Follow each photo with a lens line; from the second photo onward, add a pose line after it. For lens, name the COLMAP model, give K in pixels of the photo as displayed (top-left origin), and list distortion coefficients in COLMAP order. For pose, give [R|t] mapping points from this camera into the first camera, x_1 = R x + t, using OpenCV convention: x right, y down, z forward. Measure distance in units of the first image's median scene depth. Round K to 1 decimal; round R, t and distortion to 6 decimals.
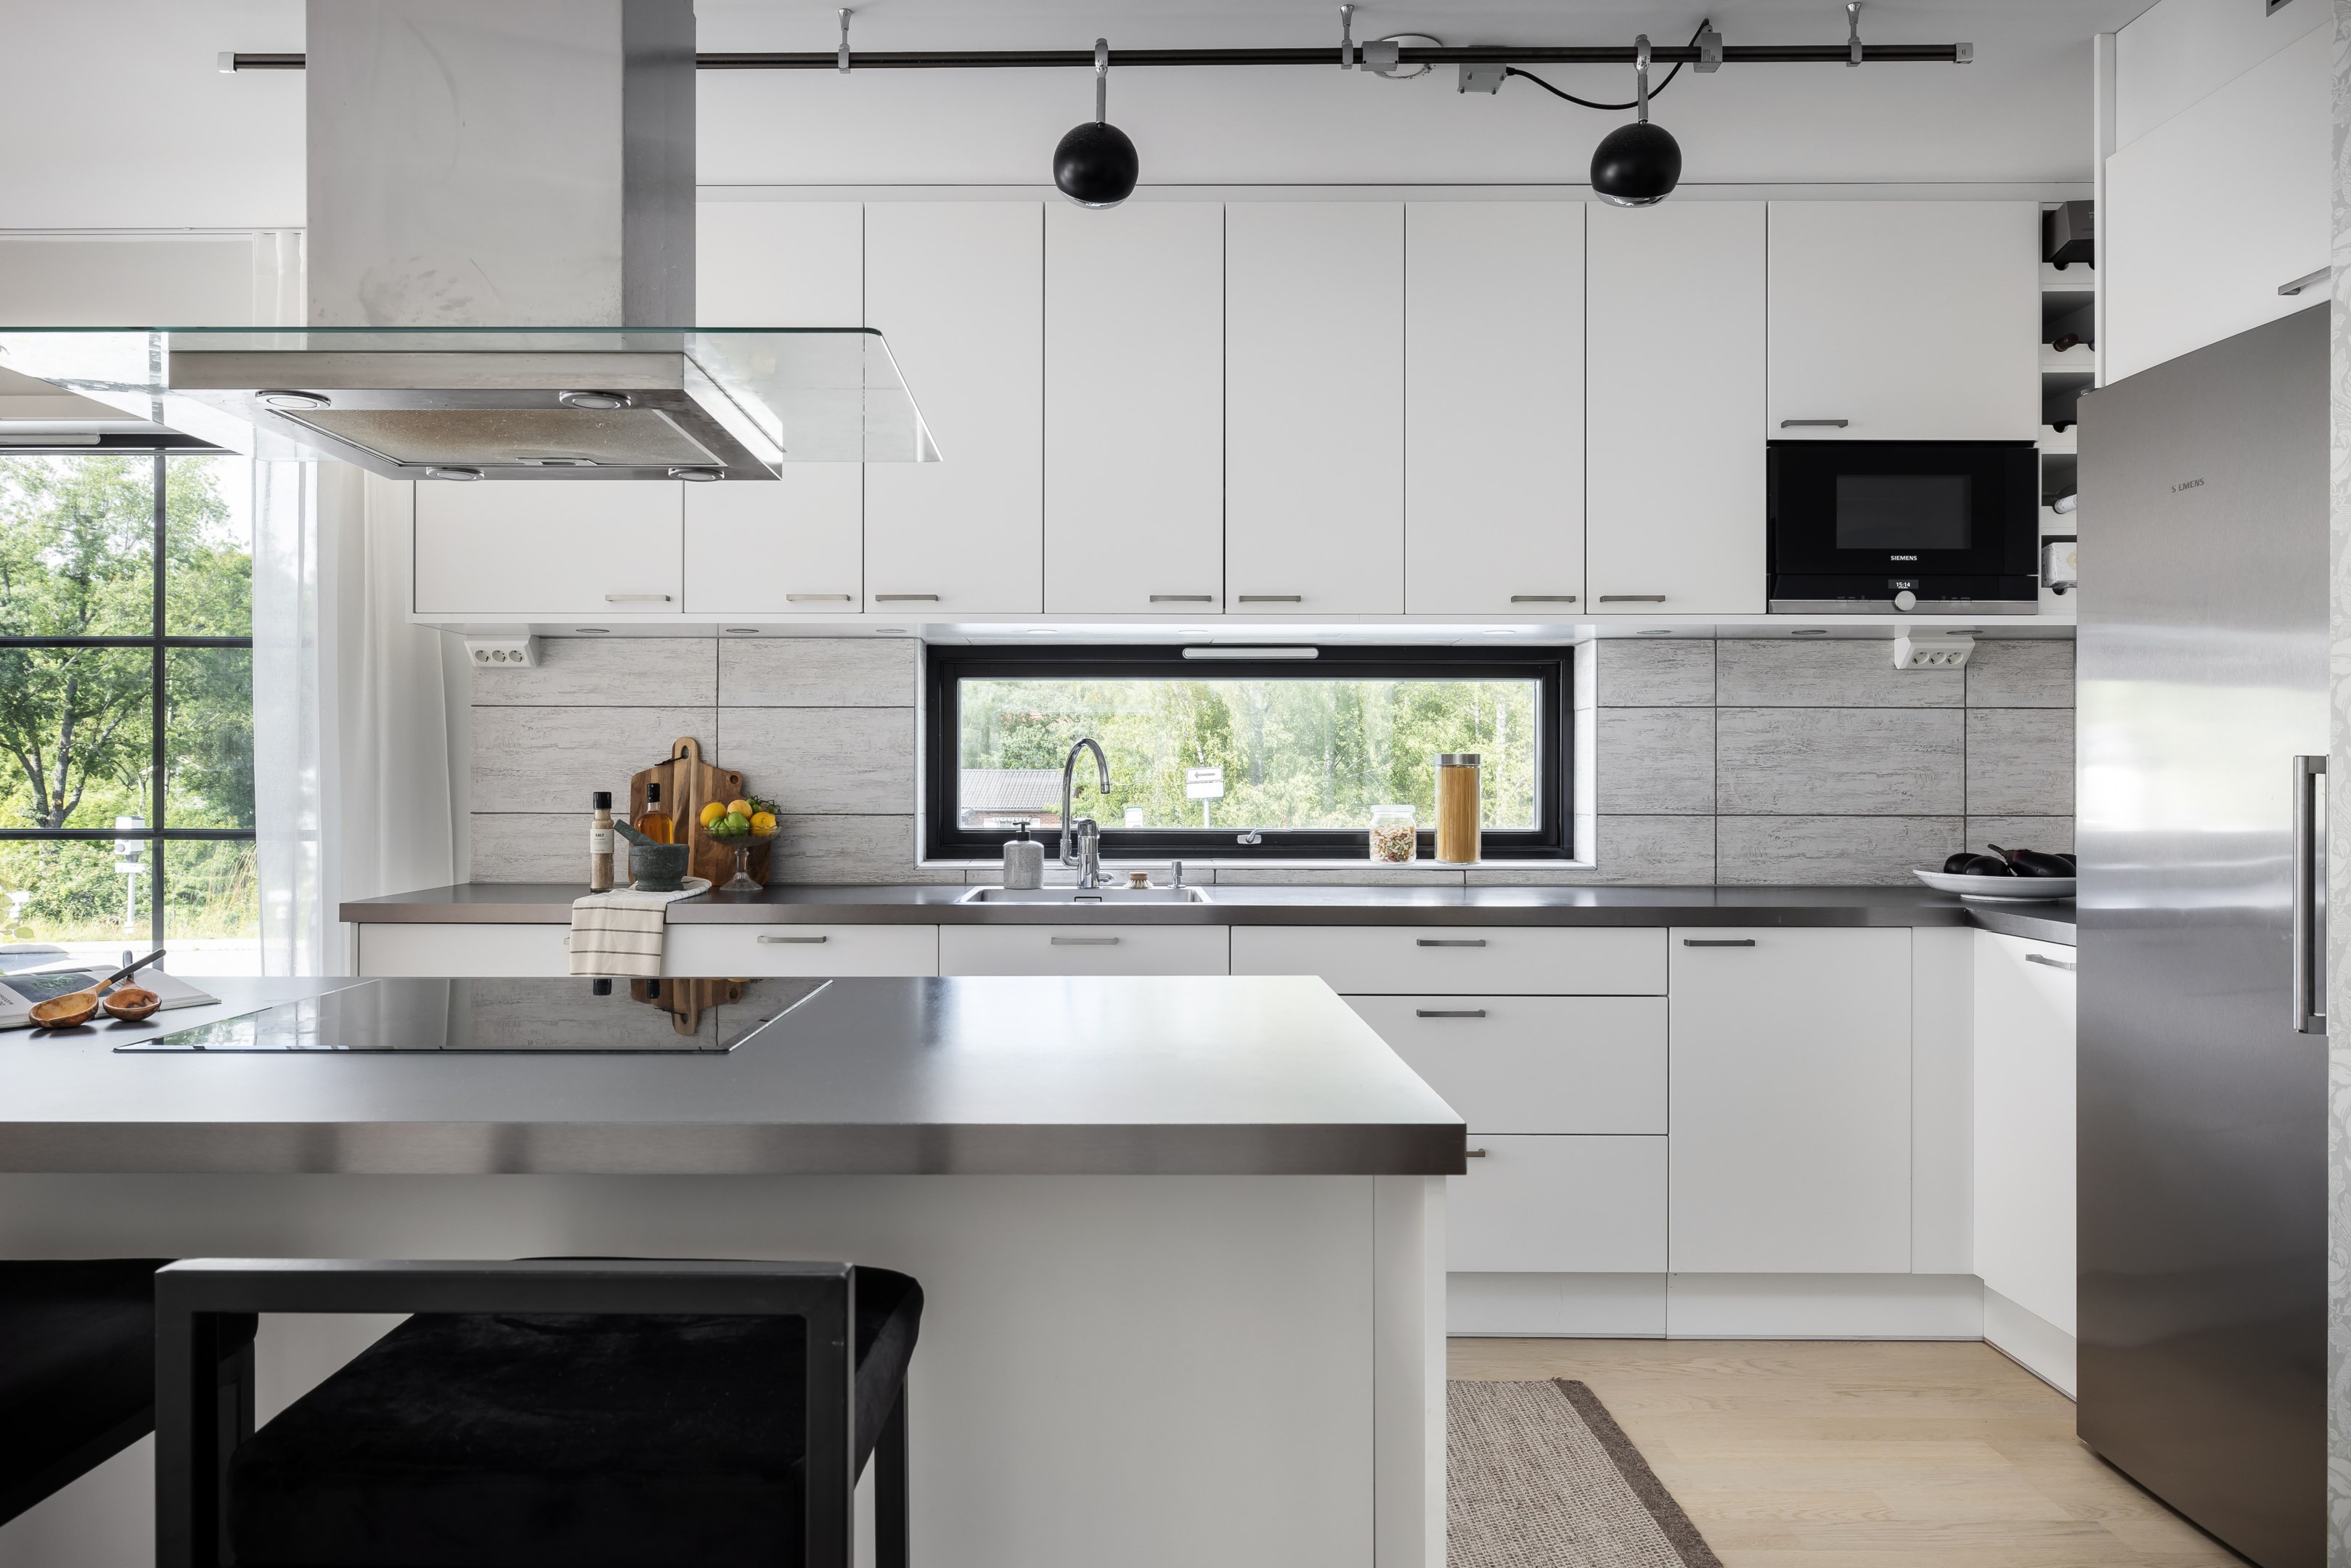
lens RADIAL K [[1533.0, 0, 1164.2], [0, 1533.0, 784.1], [0, 0, 1]] dist [-0.005328, 0.000090]
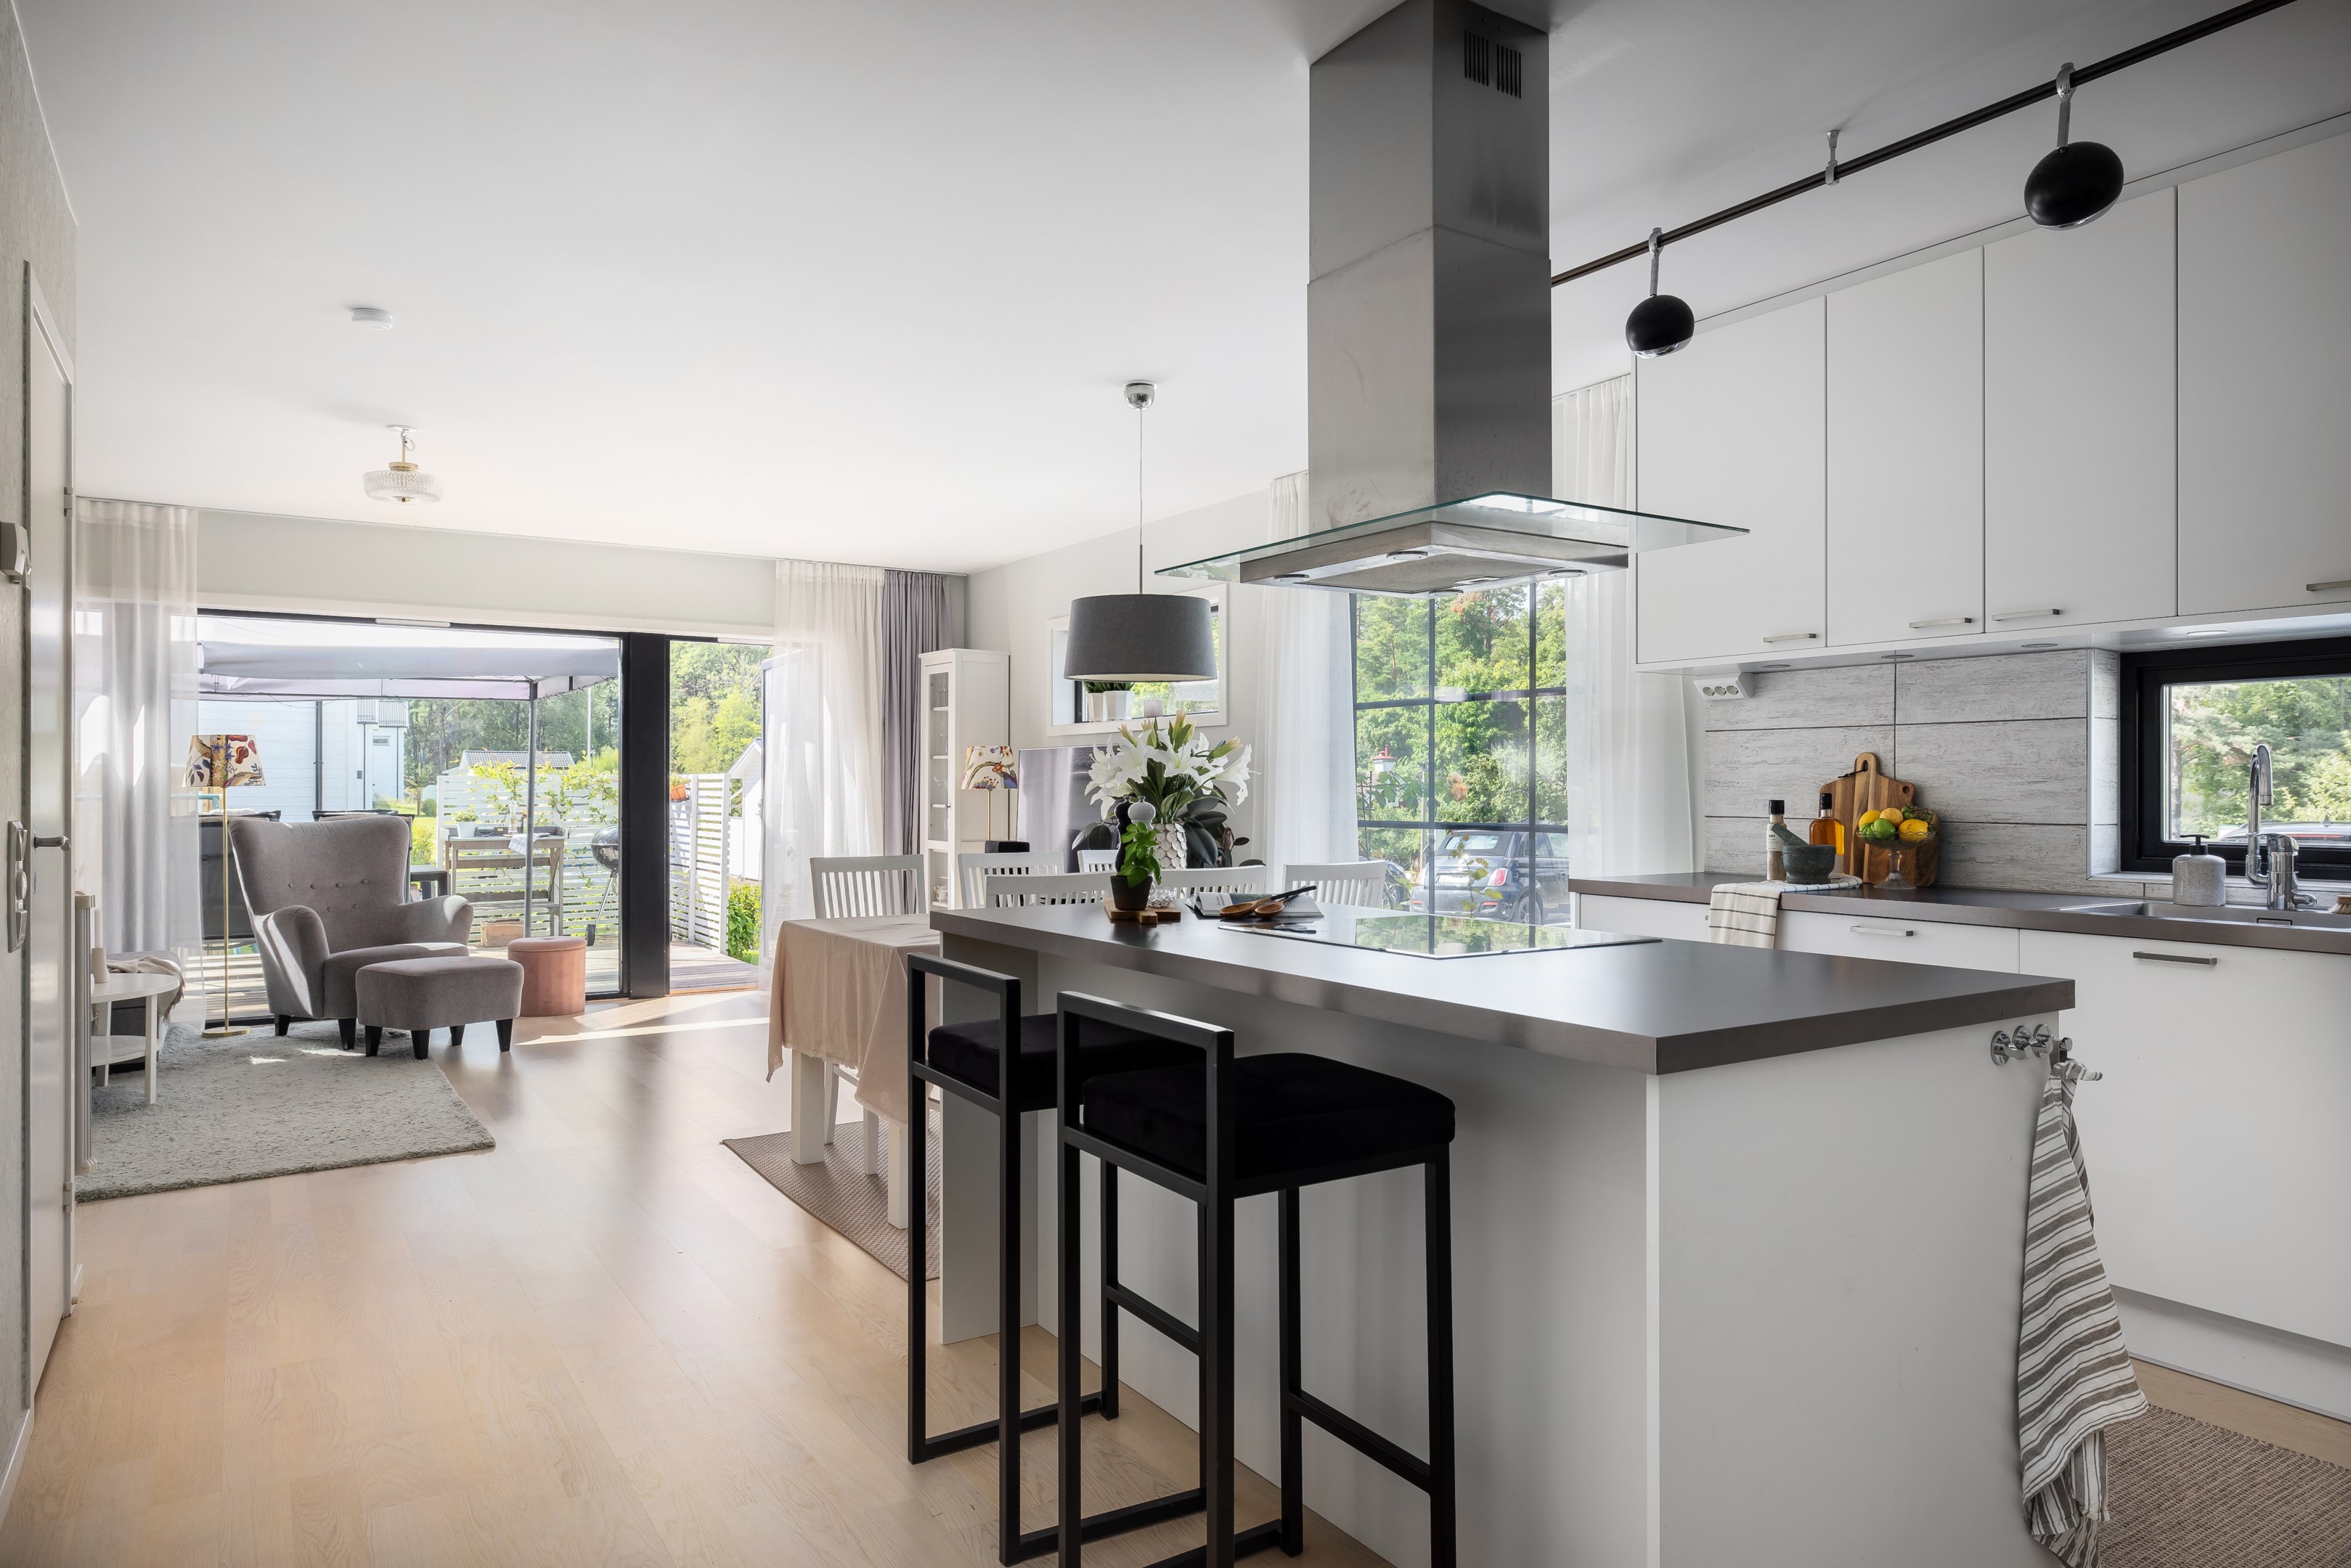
lens RADIAL K [[1407.5, 0, 1162.7], [0, 1407.5, 783.9], [0, 0, 1]] dist [-0.013414, 0.003416]
pose [[0.546167, -0.002415, -0.837673, 0.276156], [-0.004047, 0.999977, -0.005521, 0.000588], [0.837667, 0.006406, 0.546144, -0.006491]]
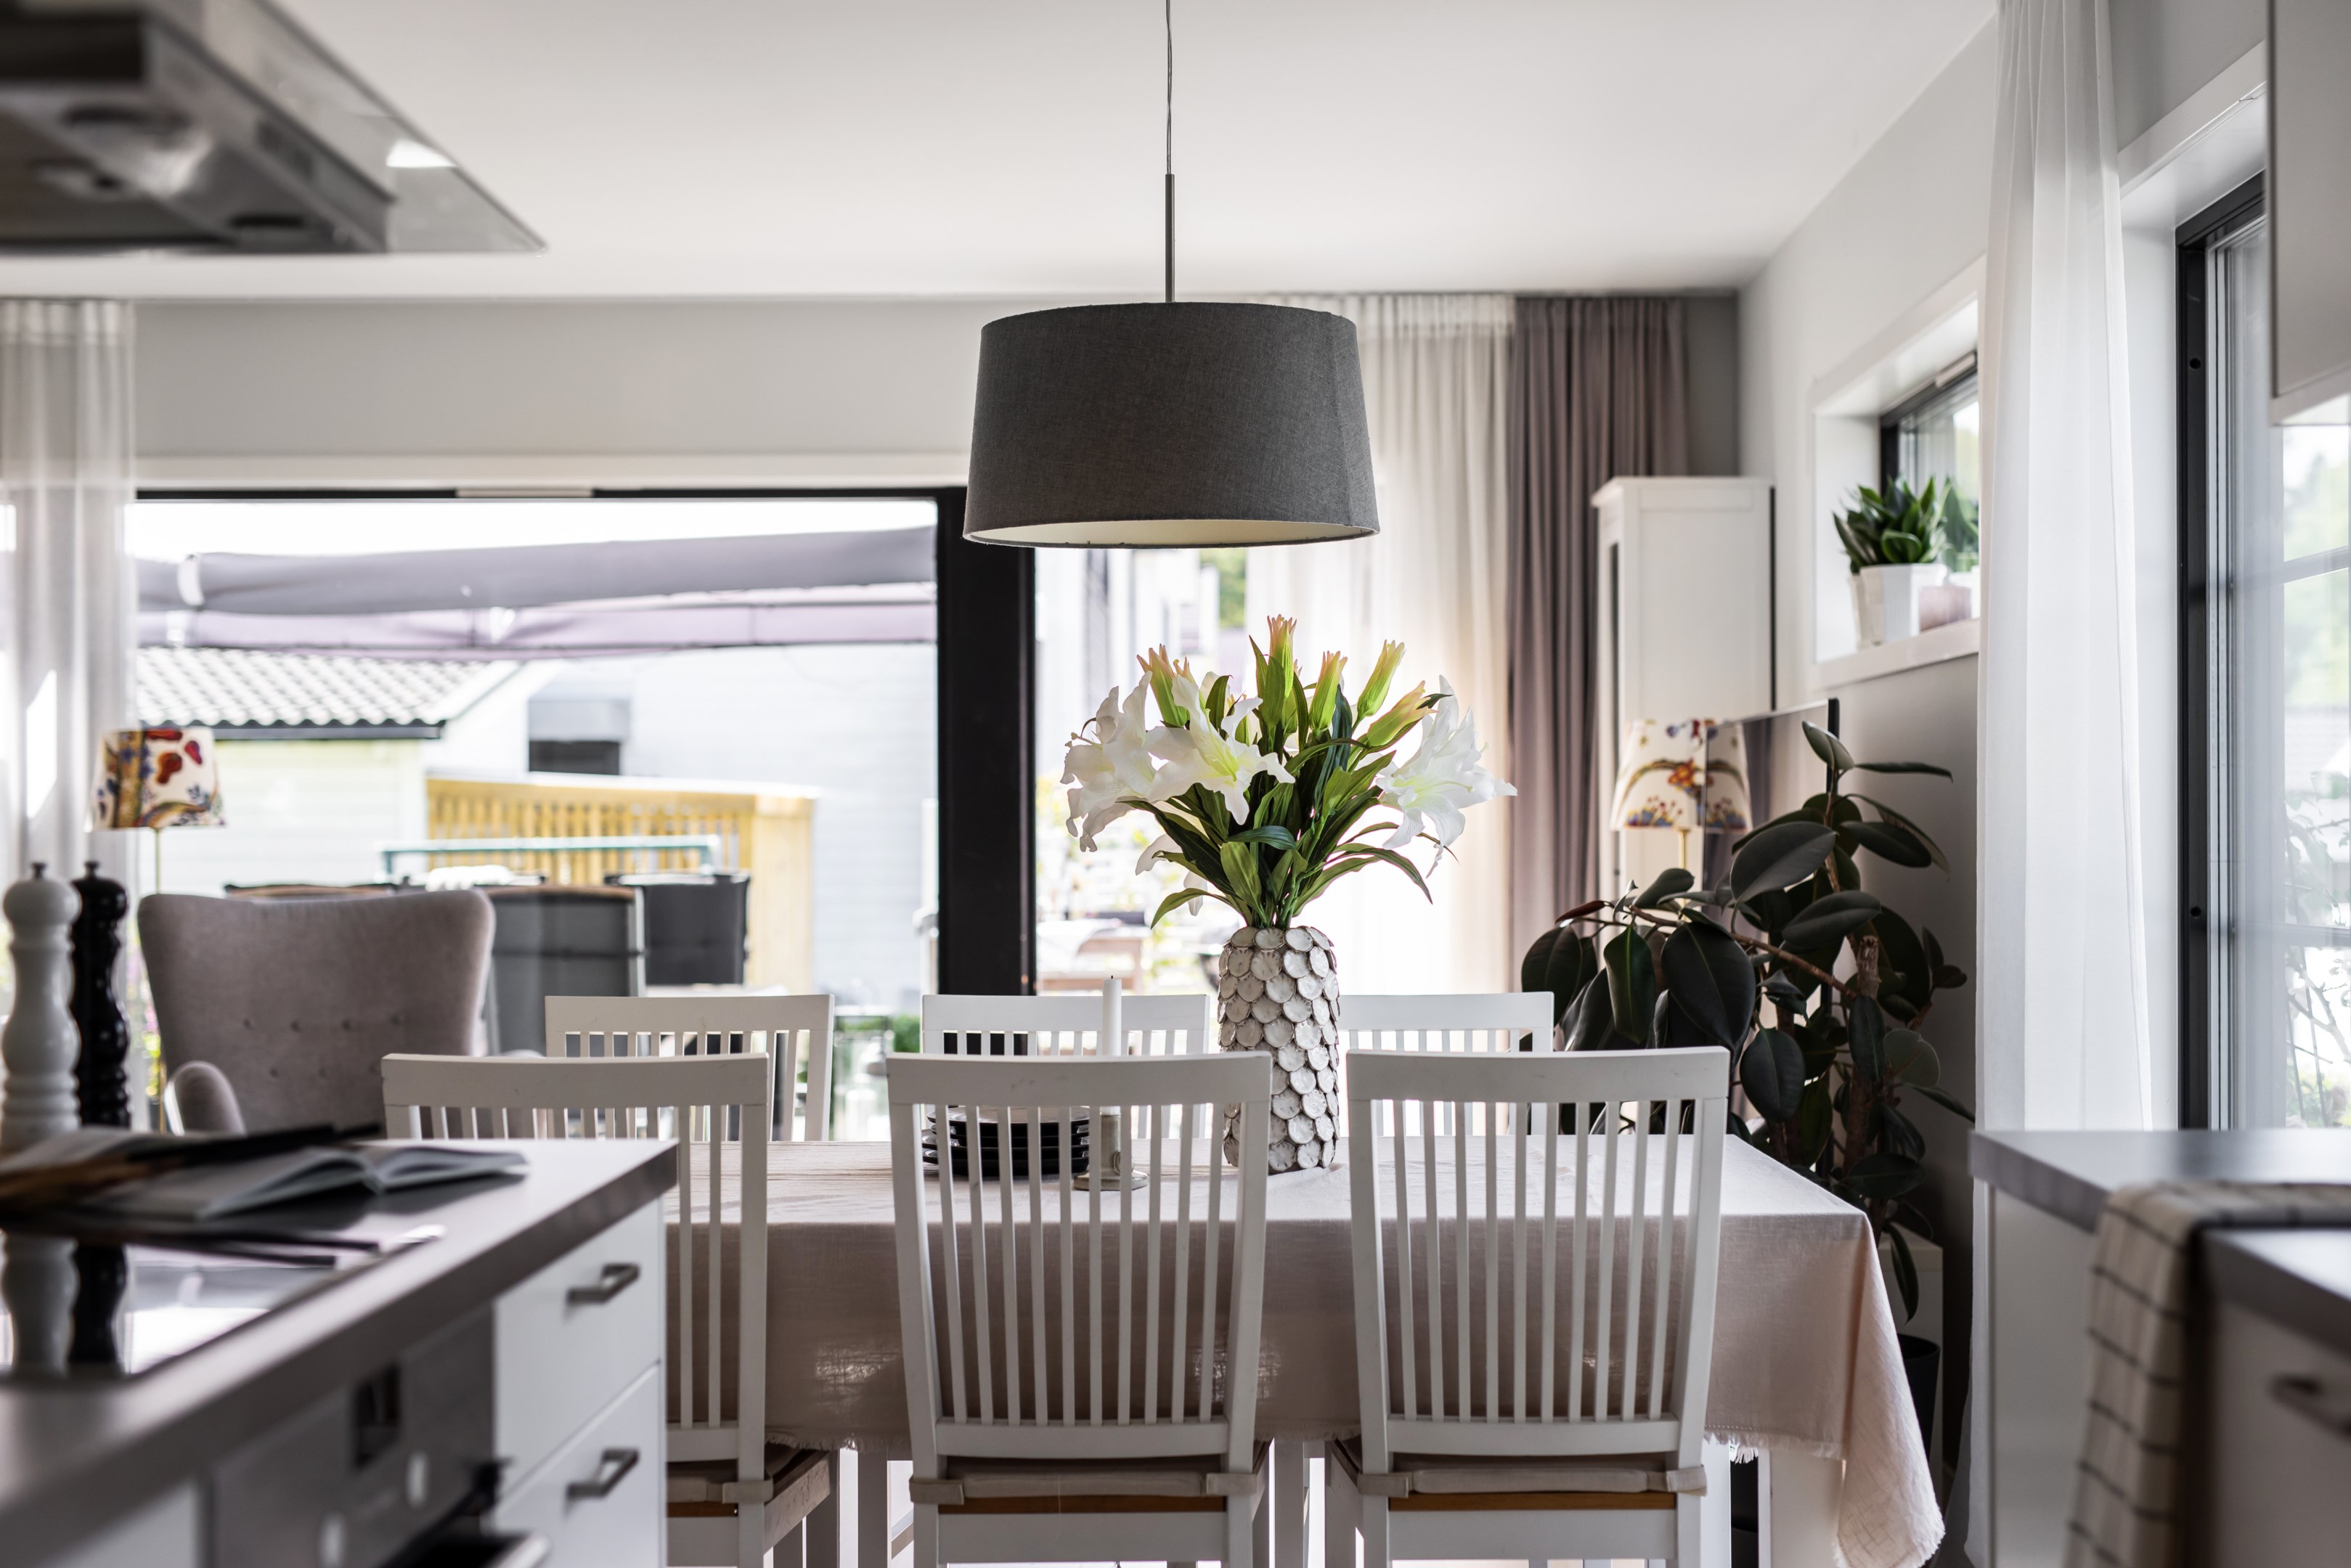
lens RADIAL K [[3205.2, 0, 1277.9], [0, 3205.2, 789.0], [0, 0, 1]] dist [-0.010451, 0.000000]
pose [[0.016606, -0.010740, -0.999804, 0.262959], [-0.000636, 0.999942, -0.010752, -0.005209], [0.999862, 0.000814, 0.016598, 0.669727]]
